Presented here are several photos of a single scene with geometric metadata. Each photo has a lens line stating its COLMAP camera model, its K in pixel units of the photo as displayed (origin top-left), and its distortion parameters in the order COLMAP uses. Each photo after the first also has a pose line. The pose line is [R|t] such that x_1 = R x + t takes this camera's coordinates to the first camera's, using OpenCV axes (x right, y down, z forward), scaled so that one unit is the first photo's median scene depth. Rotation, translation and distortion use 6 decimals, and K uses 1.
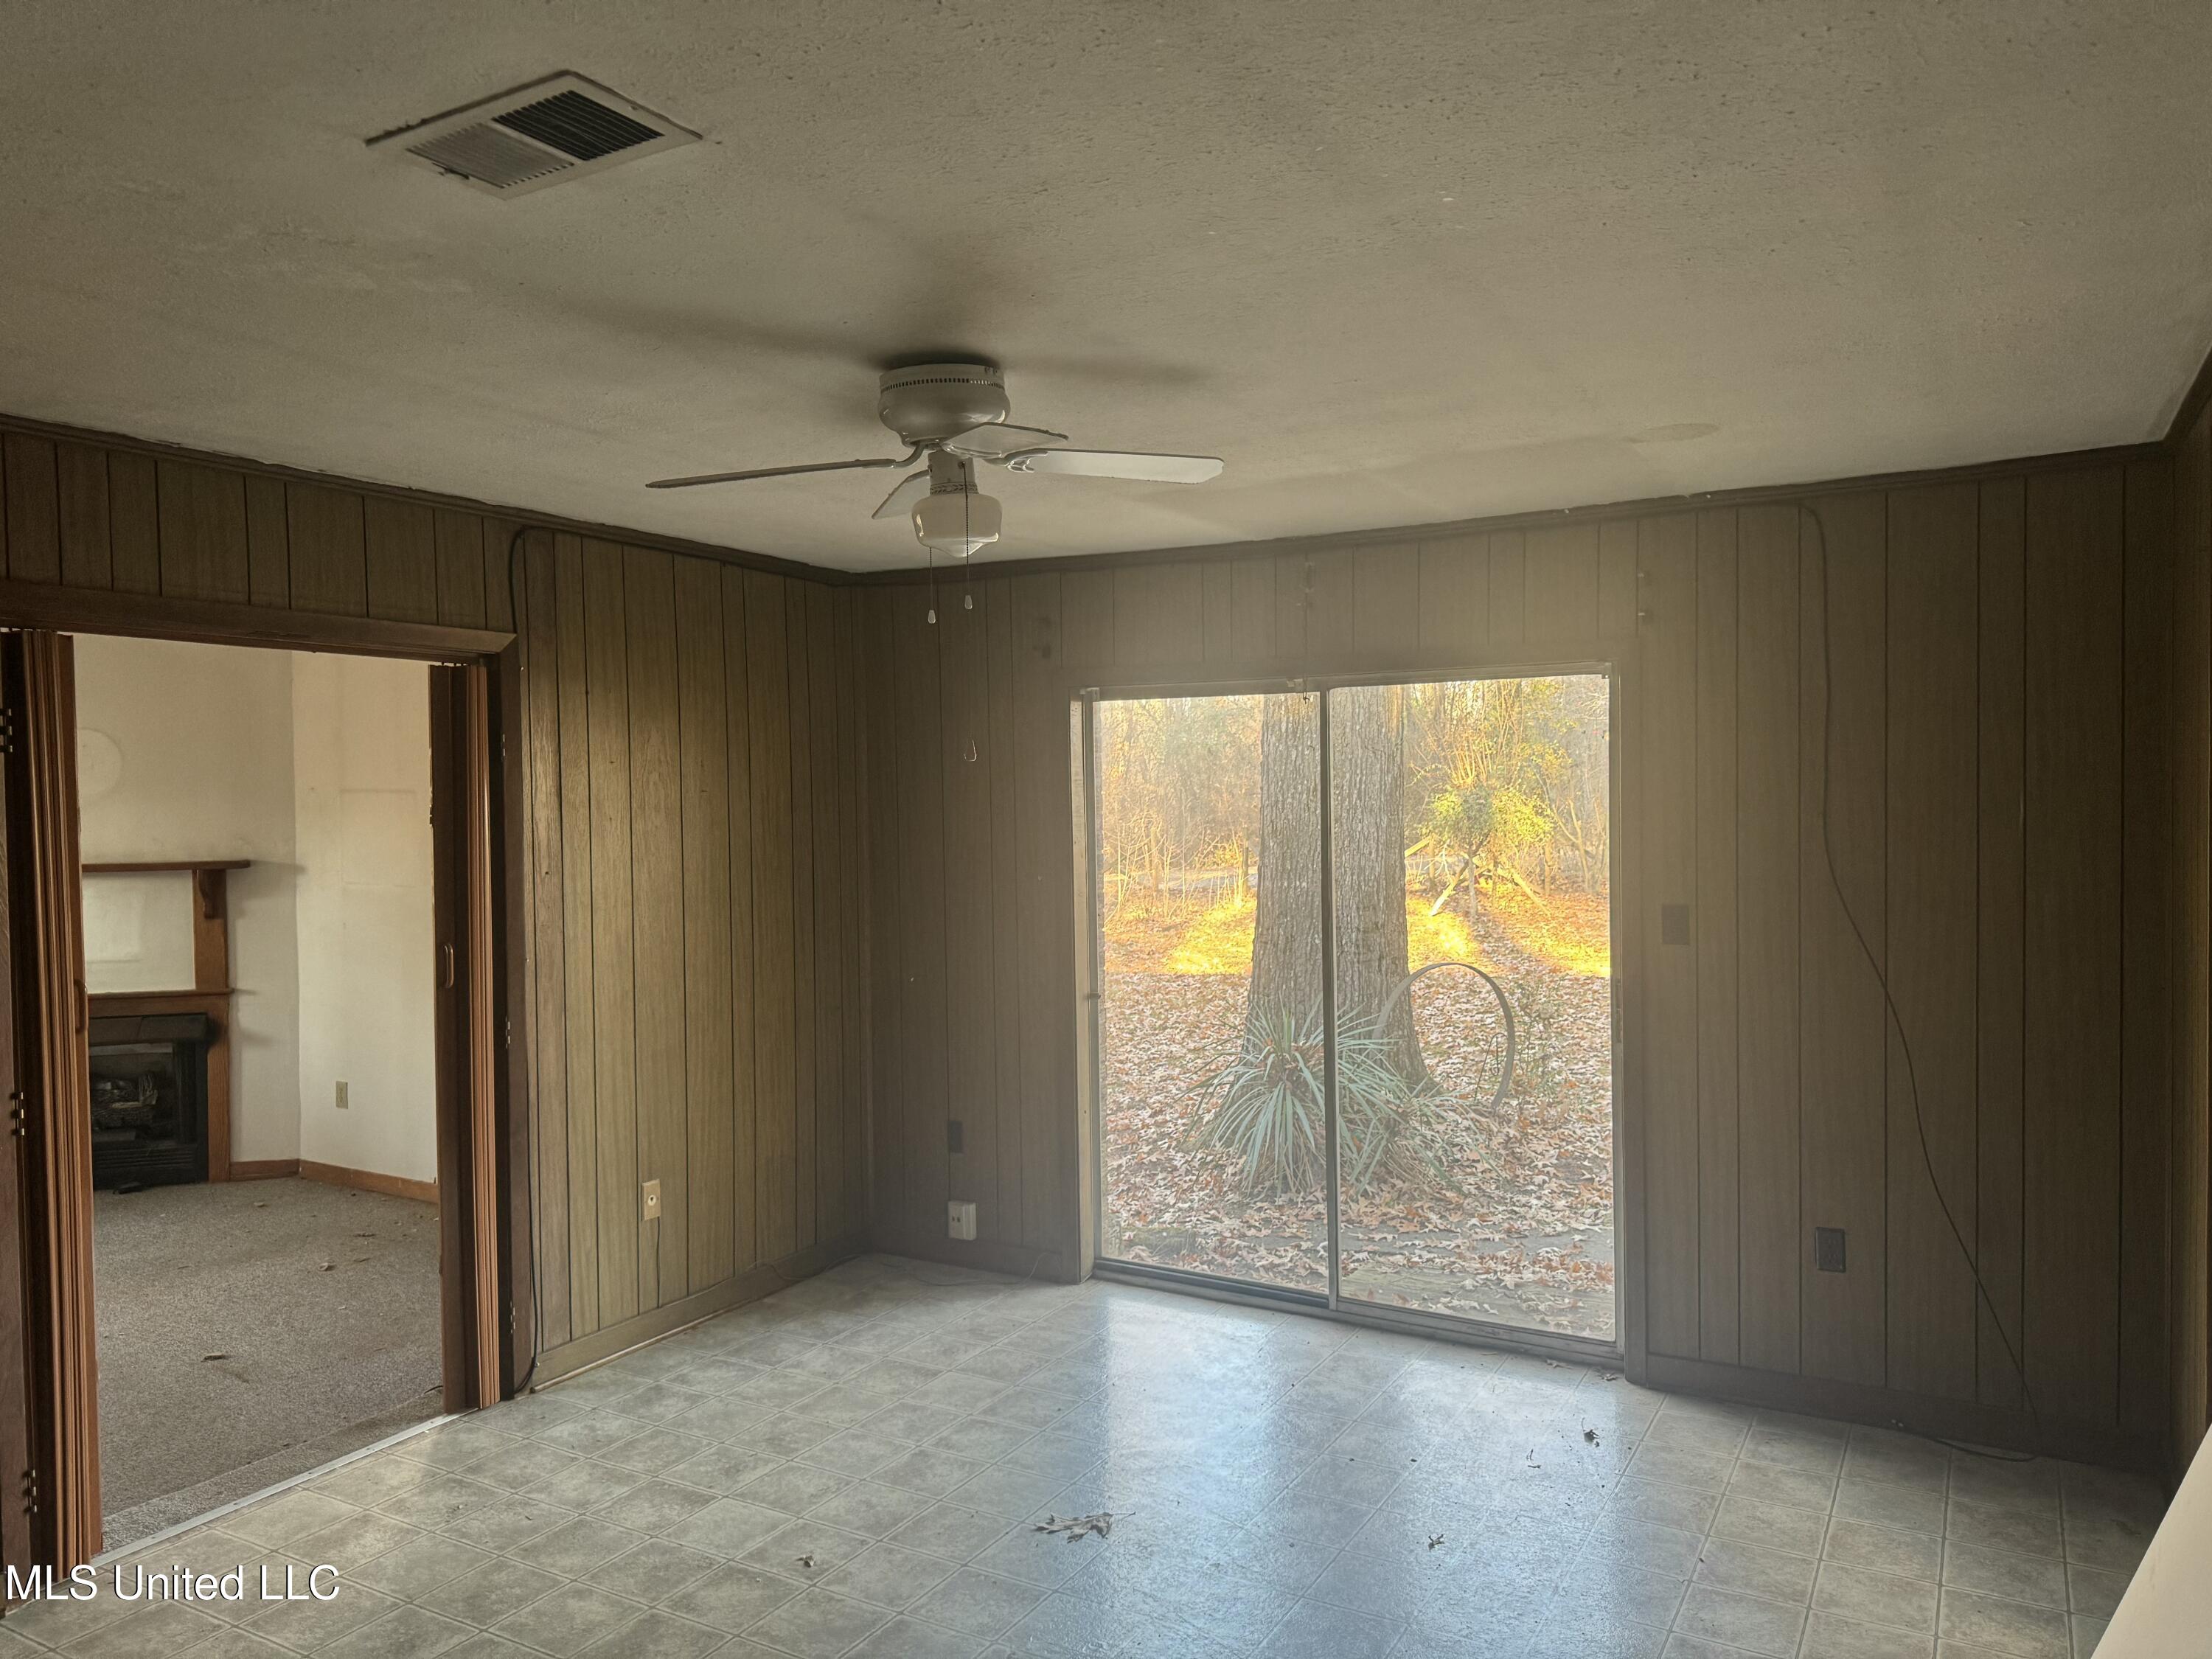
lens RADIAL K [[1557.4, 0, 1107.6], [0, 1557.4, 825.2], [0, 0, 1]] dist [-0.003815, -0.003206]
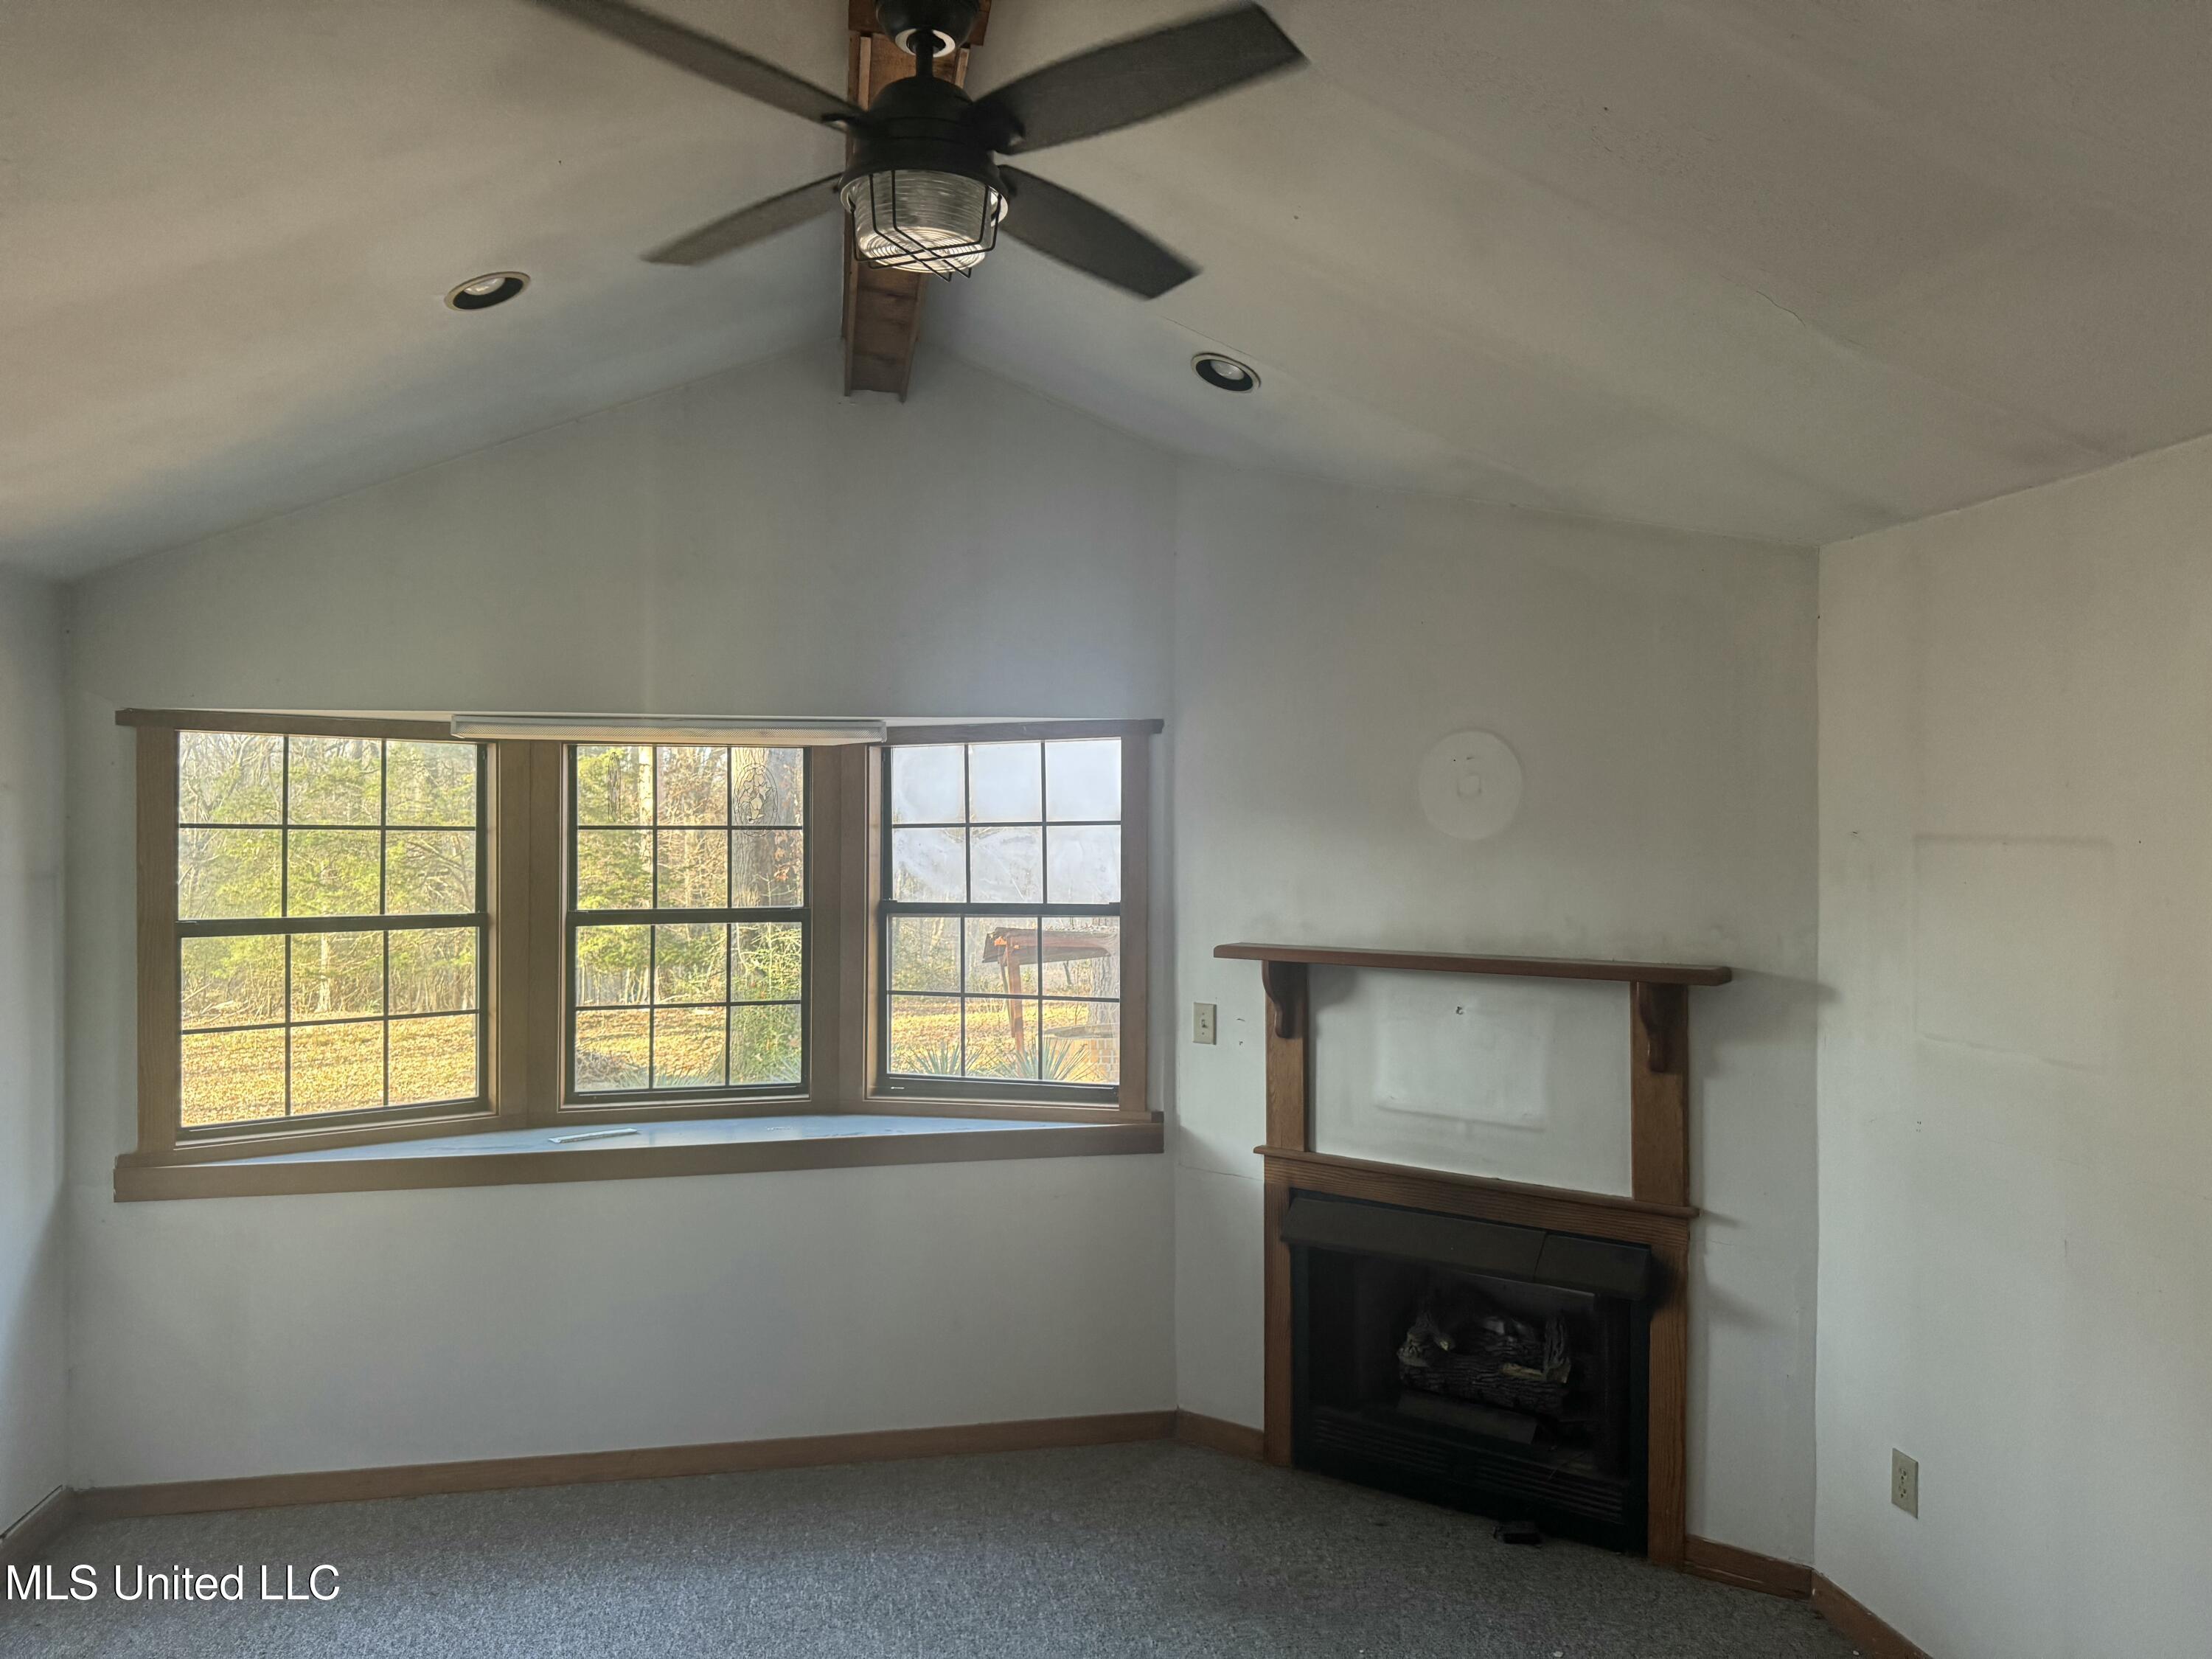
lens RADIAL K [[1557.4, 0, 1110.2], [0, 1557.4, 817.8], [0, 0, 1]] dist [-0.003815, -0.003206]
pose [[0.628077, 0.008903, -0.778100, -0.278544], [-0.018927, 0.999814, -0.003838, -0.021555], [0.777921, 0.017138, 0.628128, 0.512380]]
